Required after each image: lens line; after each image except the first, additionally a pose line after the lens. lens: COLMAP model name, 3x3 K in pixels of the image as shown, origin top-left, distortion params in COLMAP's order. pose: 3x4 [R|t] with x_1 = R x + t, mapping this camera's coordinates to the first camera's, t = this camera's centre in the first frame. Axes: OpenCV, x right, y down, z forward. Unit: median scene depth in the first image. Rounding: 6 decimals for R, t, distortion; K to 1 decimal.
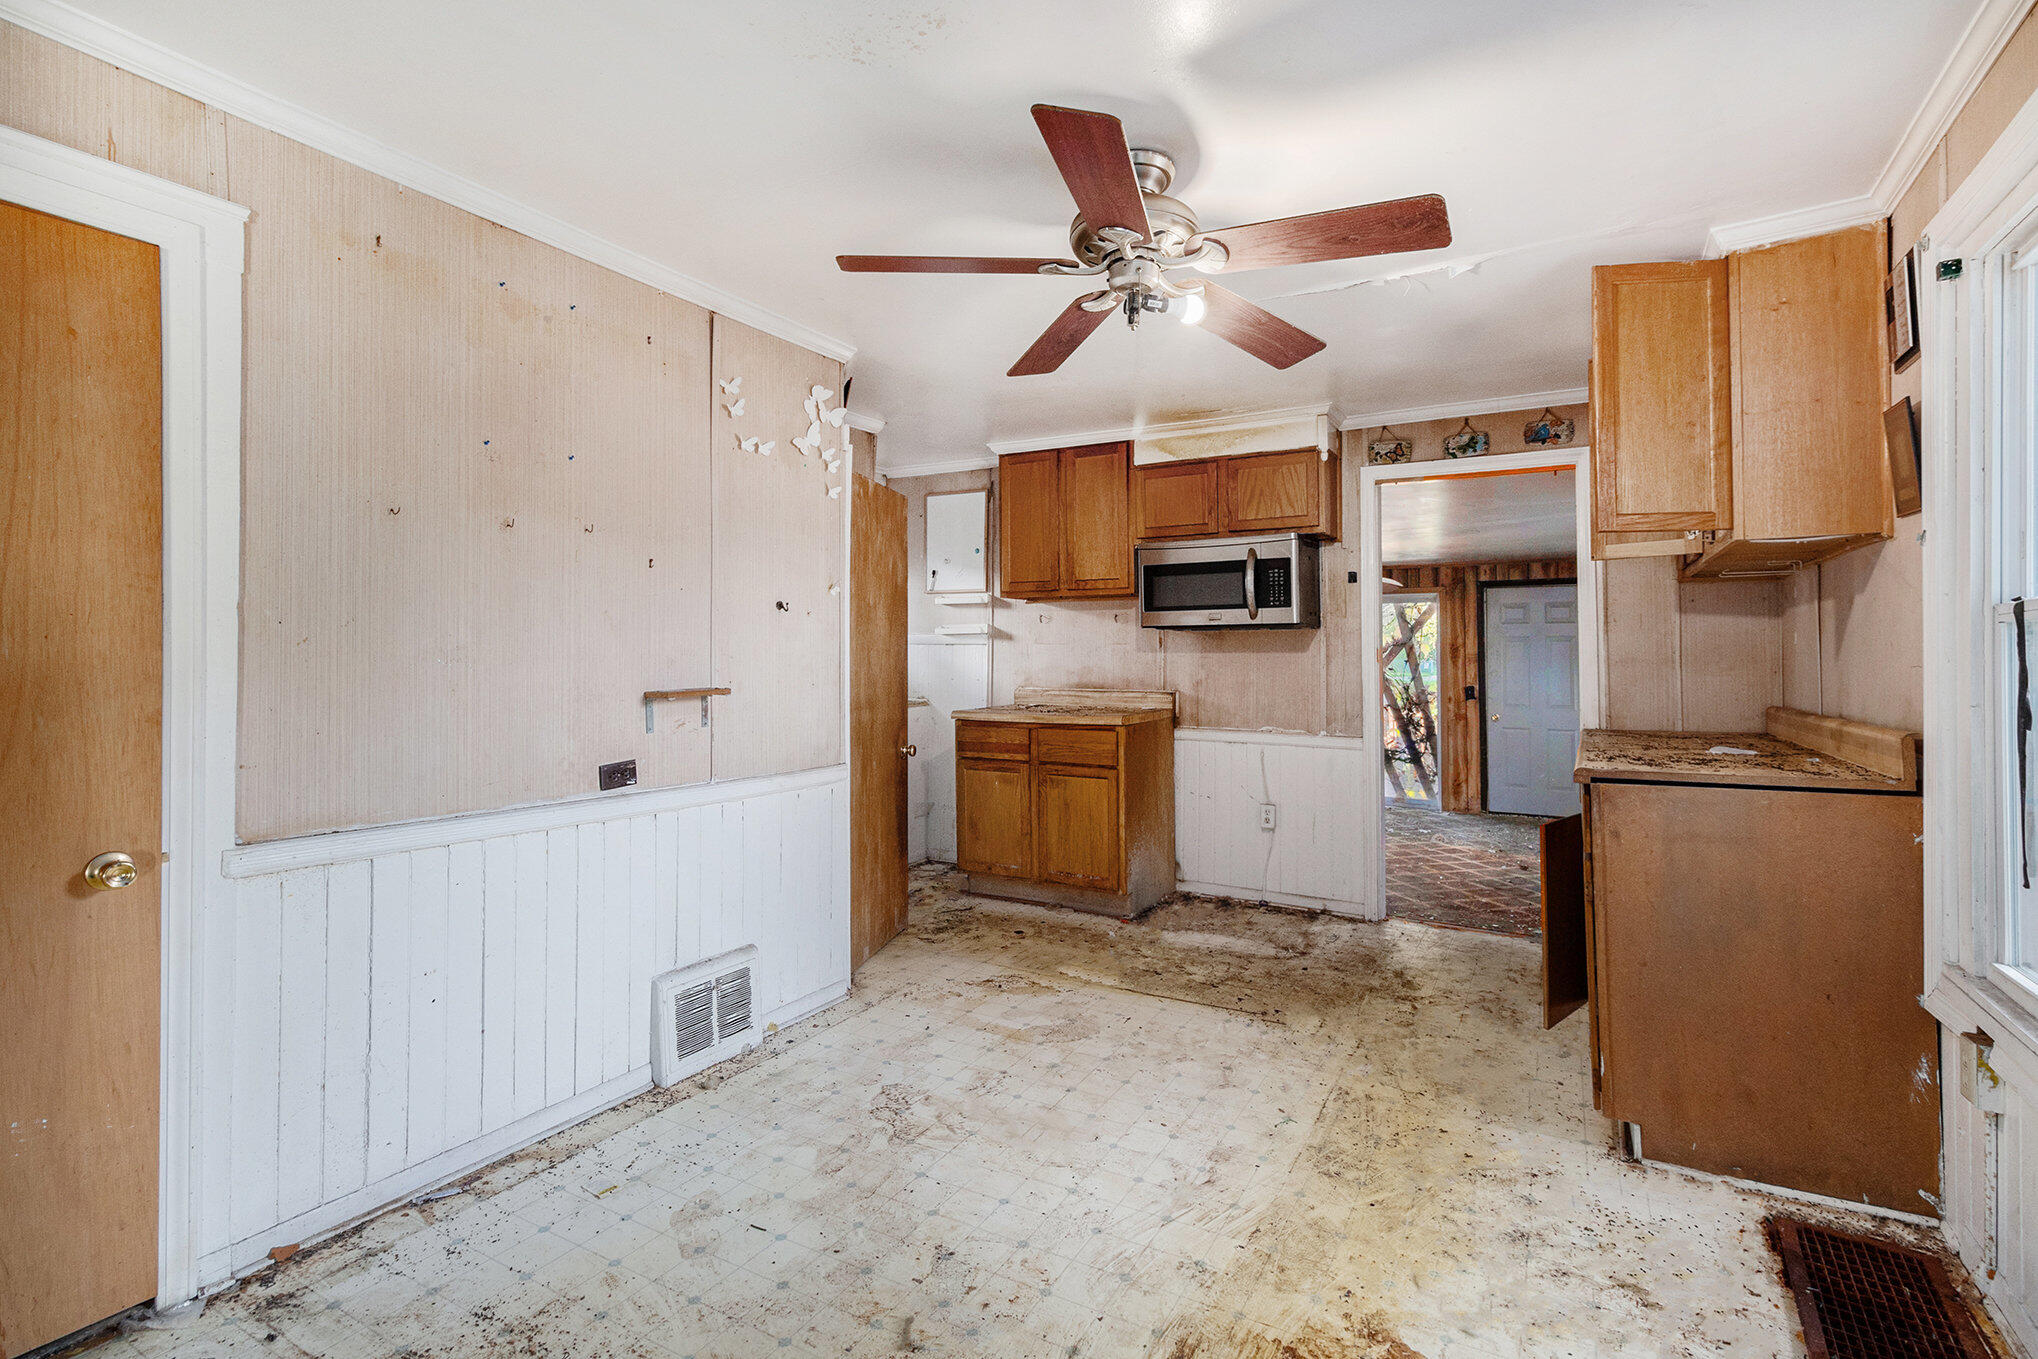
lens RADIAL K [[937.8, 0, 1027.4], [0, 937.8, 643.4], [0, 0, 1]] dist [0.001222, 0.000079]
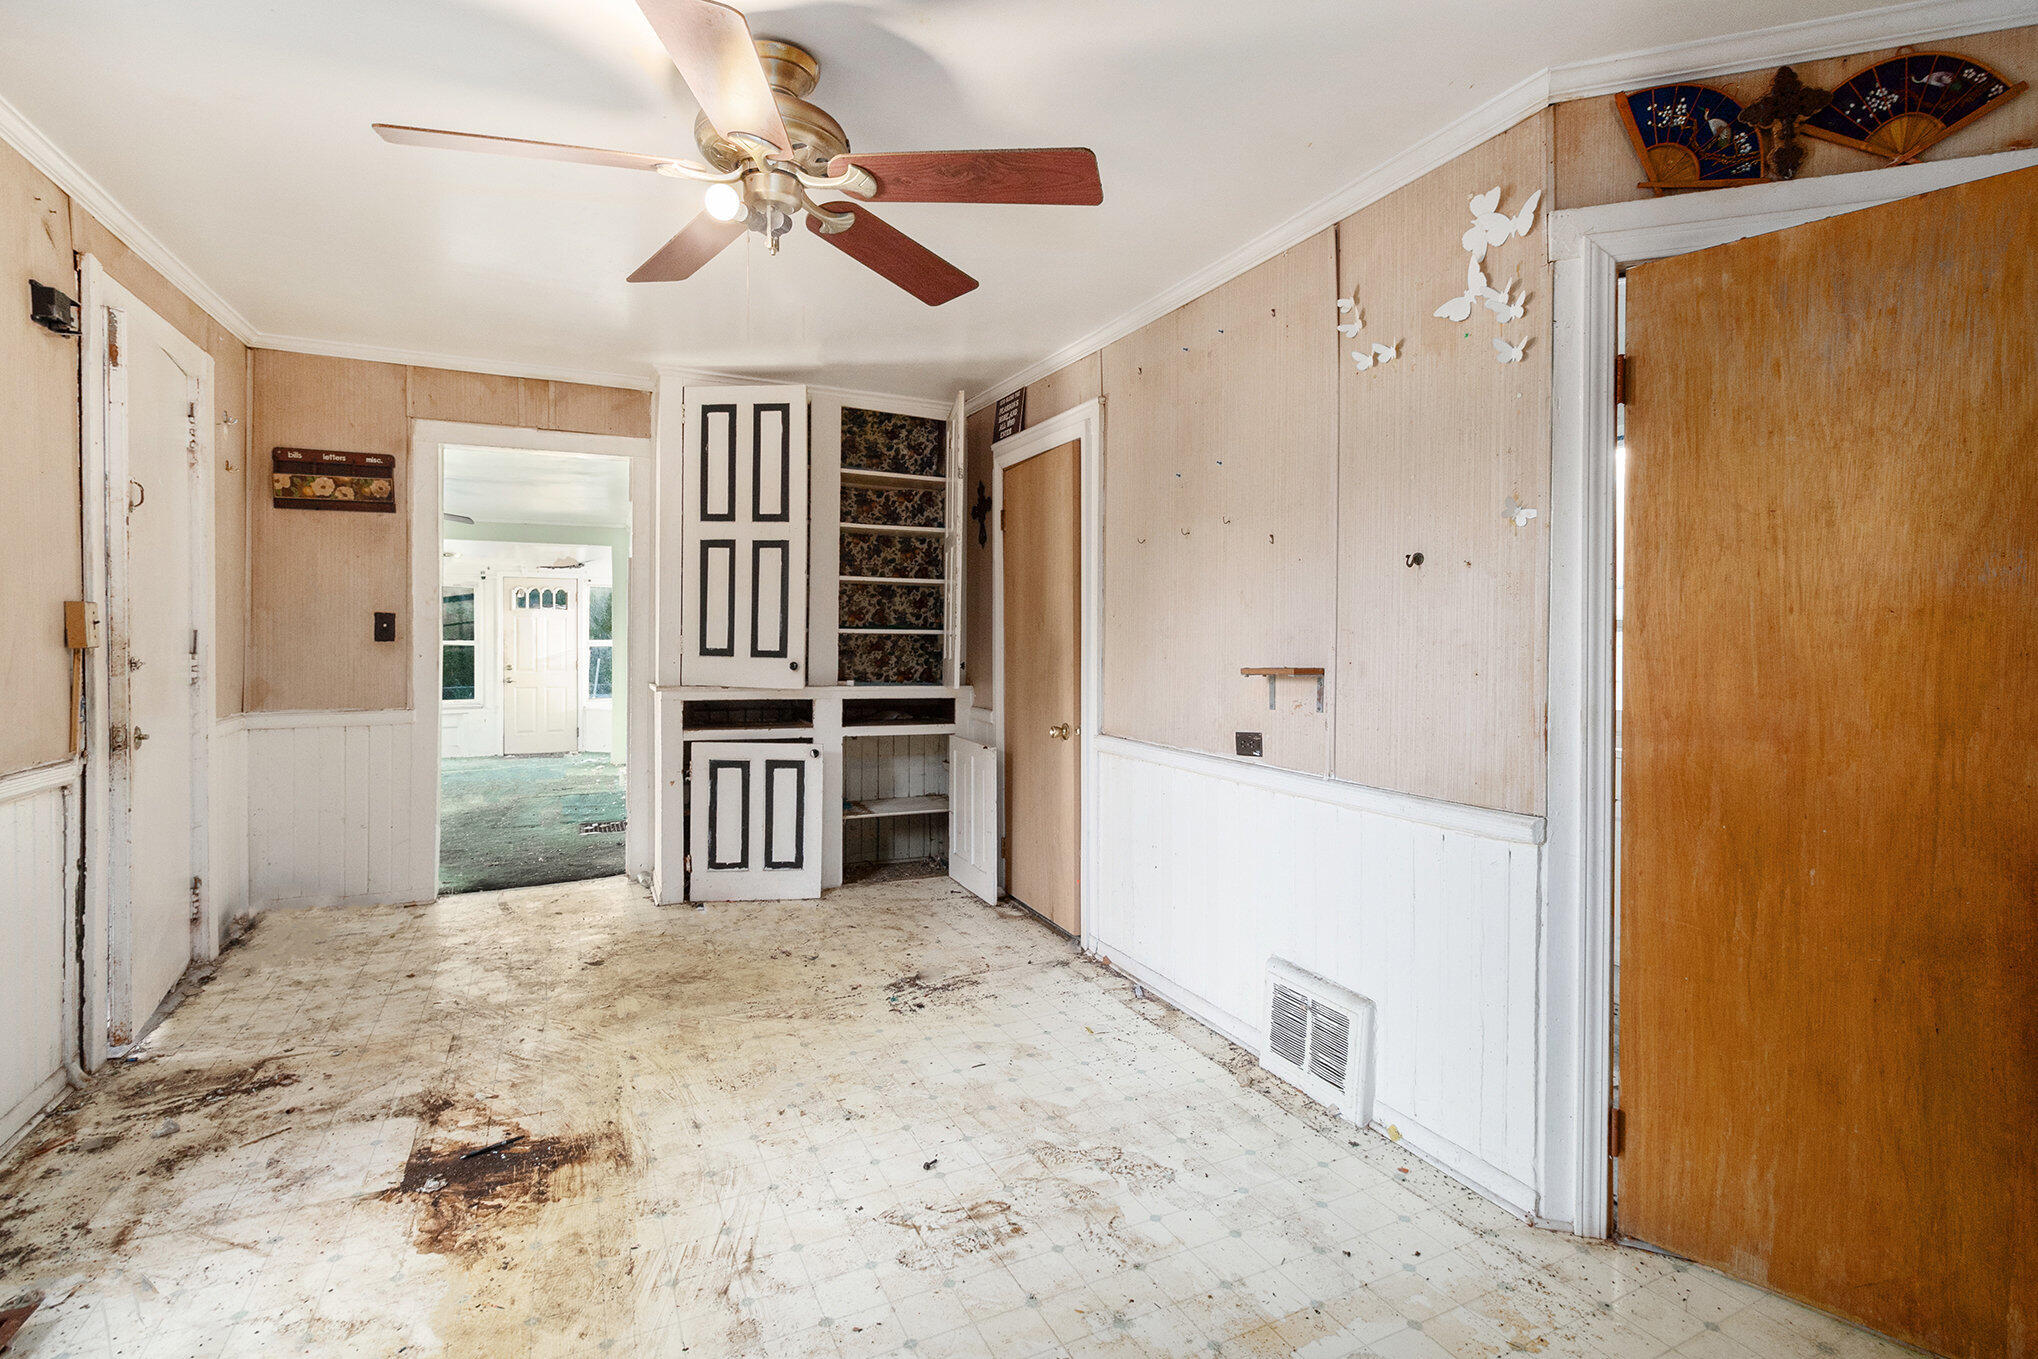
lens RADIAL K [[937.8, 0, 1035.3], [0, 937.8, 662.1], [0, 0, 1]] dist [0.001222, 0.000079]
pose [[-0.550272, 0.012782, -0.834887, 0.654526], [0.006768, 0.999918, 0.010848, 0.037705], [0.834958, 0.000319, -0.550314, 1.543679]]
